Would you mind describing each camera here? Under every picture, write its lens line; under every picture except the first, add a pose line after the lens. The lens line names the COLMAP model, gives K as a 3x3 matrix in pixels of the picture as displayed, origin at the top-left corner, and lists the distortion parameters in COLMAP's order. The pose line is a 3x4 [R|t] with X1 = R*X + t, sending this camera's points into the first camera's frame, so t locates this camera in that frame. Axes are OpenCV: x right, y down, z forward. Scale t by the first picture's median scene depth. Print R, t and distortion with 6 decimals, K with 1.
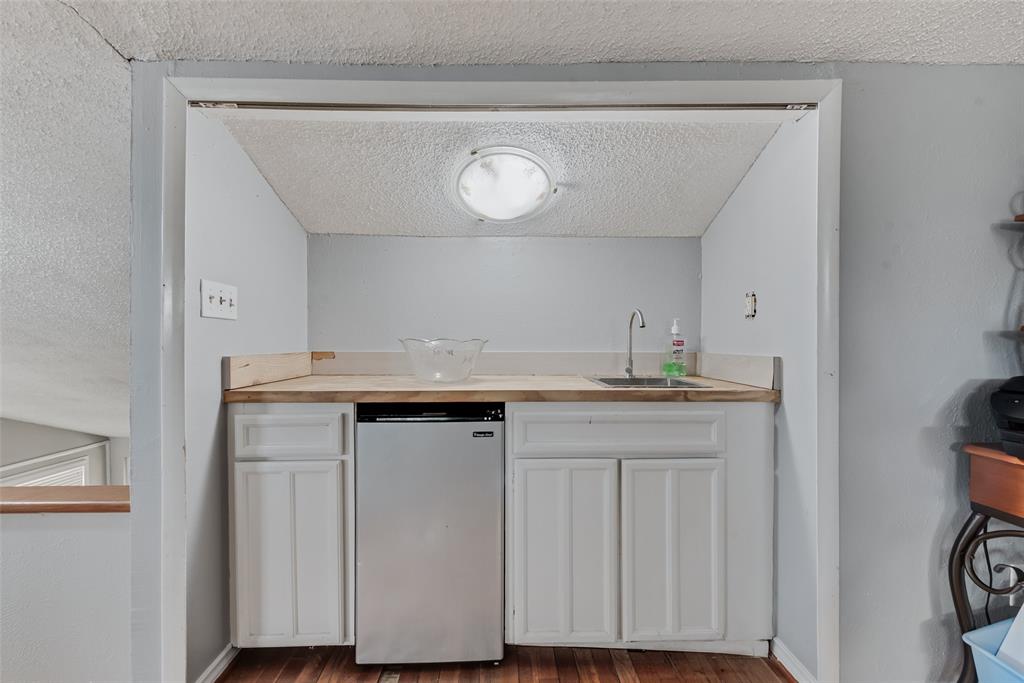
lens RADIAL K [[398.2, 0, 514.4], [0, 398.2, 342.5], [0, 0, 1]] dist [0.001947, 0.000094]
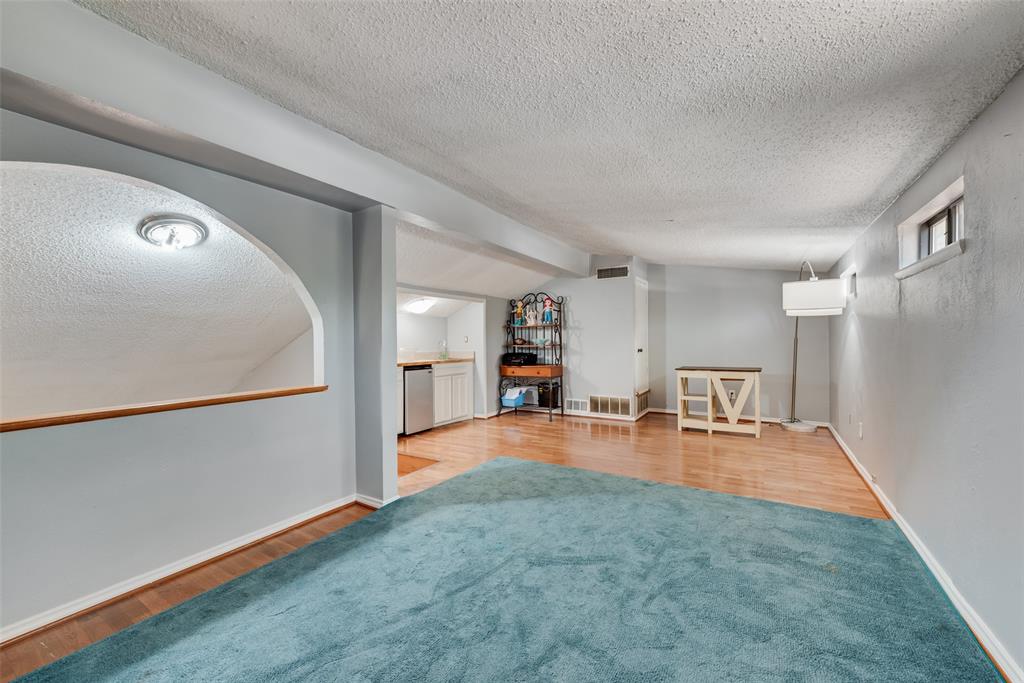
lens RADIAL K [[398.2, 0, 514.4], [0, 398.2, 342.5], [0, 0, 1]] dist [0.001947, 0.000094]
pose [[0.552092, -0.007341, 0.833751, -3.026881], [0.015302, 0.999882, -0.001329, -0.054216], [-0.833643, 0.013491, 0.552140, -2.002345]]
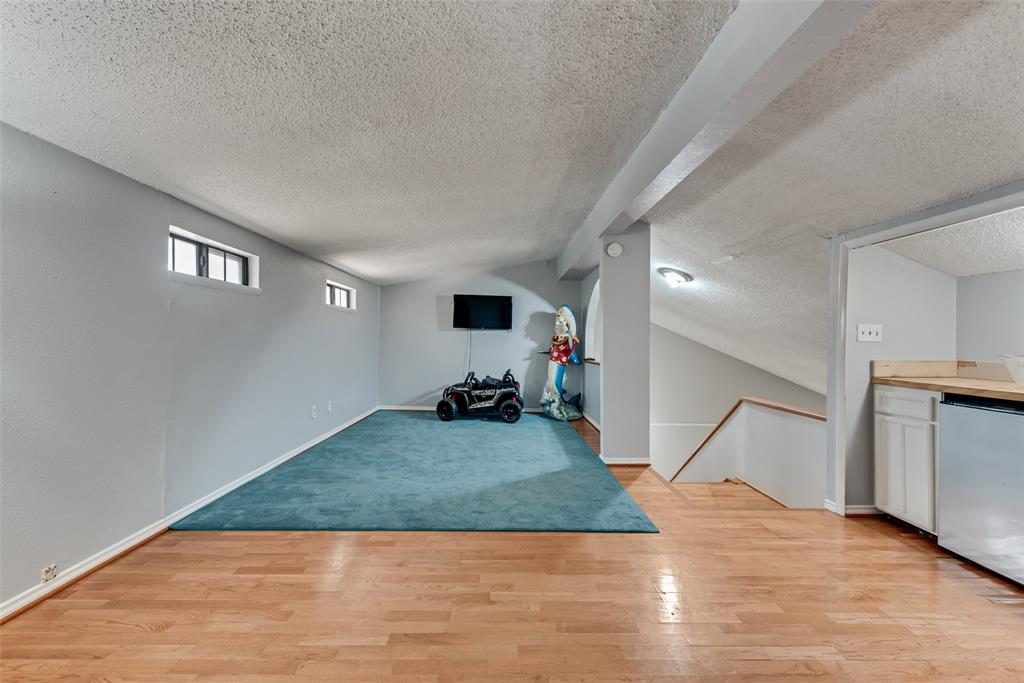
lens RADIAL K [[398.2, 0, 514.4], [0, 398.2, 342.5], [0, 0, 1]] dist [0.001947, 0.000094]
pose [[-0.002317, 0.007671, -0.999968, 1.296071], [-0.008963, 0.999930, 0.007691, -0.054951], [0.999957, 0.008980, -0.002248, -0.807998]]
